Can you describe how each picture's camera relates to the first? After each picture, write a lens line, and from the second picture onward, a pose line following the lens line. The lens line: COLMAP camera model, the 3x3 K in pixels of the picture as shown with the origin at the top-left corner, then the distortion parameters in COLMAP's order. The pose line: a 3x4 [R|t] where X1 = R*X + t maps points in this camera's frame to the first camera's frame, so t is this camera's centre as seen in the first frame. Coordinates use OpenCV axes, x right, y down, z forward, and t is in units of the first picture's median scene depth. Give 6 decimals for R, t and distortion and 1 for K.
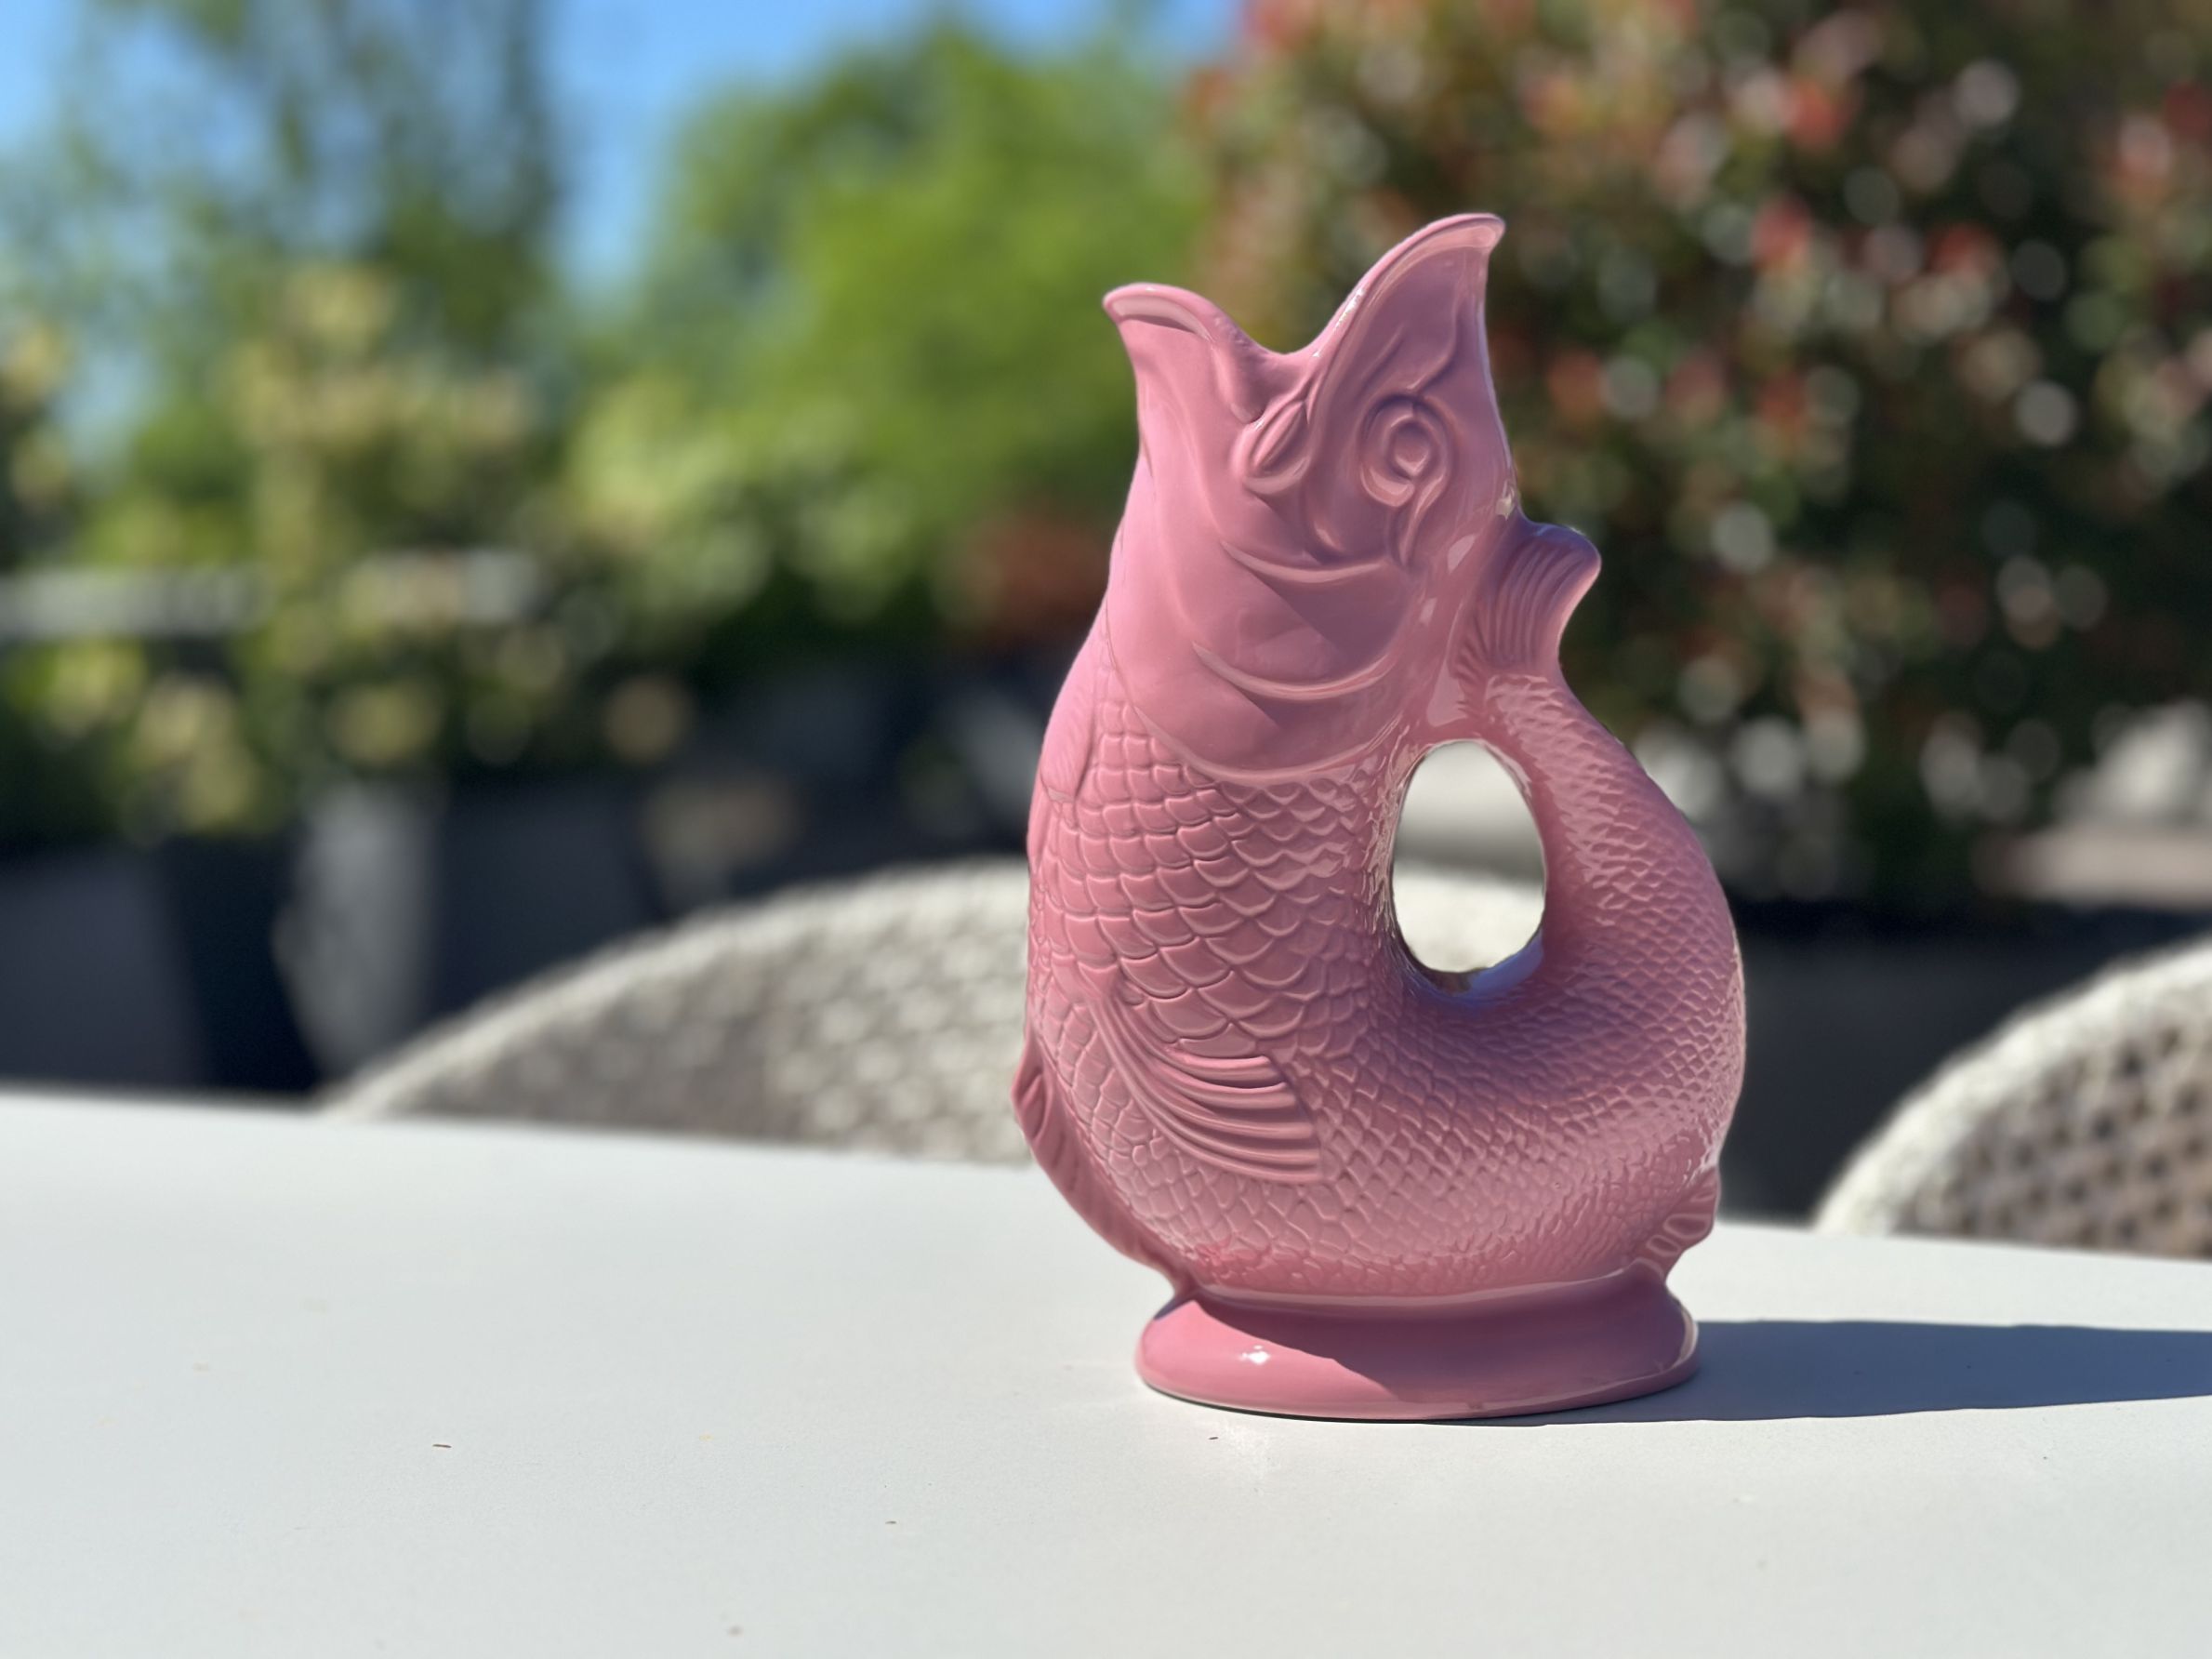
lens RADIAL K [[3094.7, 0, 1100.7], [0, 3094.7, 866.0], [0, 0, 1]] dist [0.115593, 0.000000]
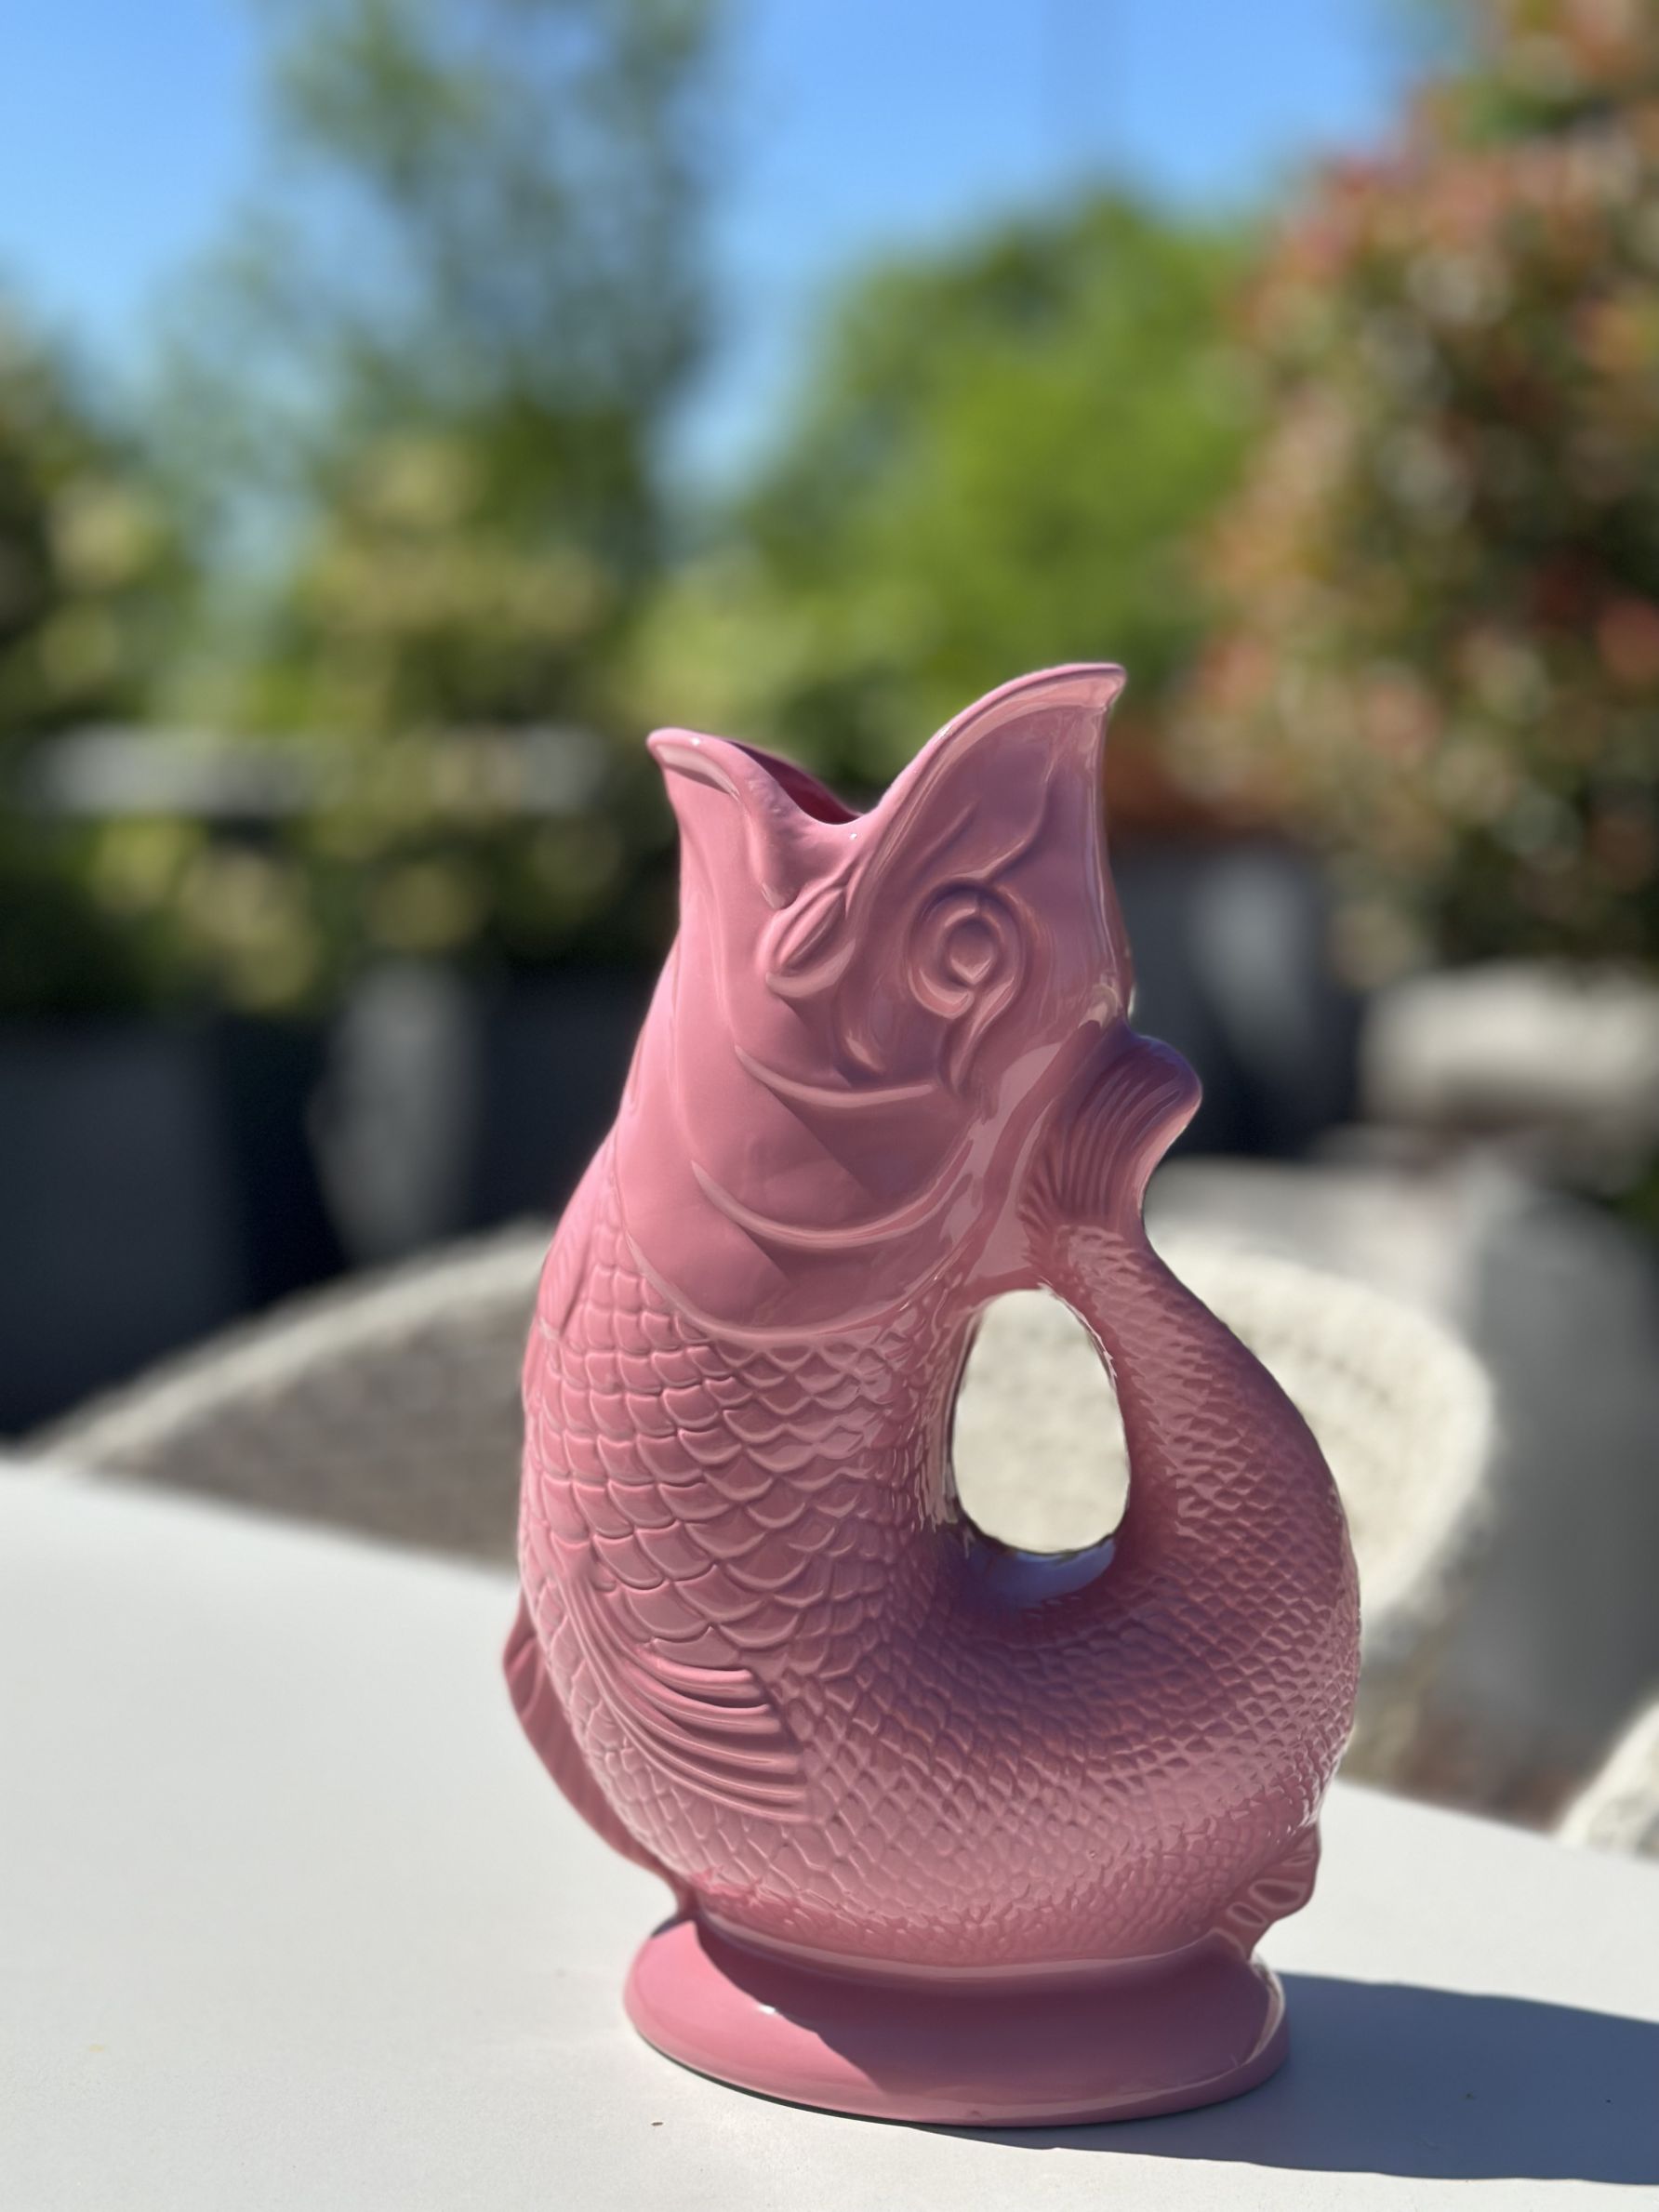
lens RADIAL K [[3094.7, 0, 814.1], [0, 3094.7, 1116.4], [0, 0, 1]] dist [0.115593, 0.000000]
pose [[0.989525, 0.061557, -0.130581, 0.168577], [-0.058009, 0.997841, 0.030805, -0.112923], [0.132196, -0.022908, 0.990959, 0.172642]]
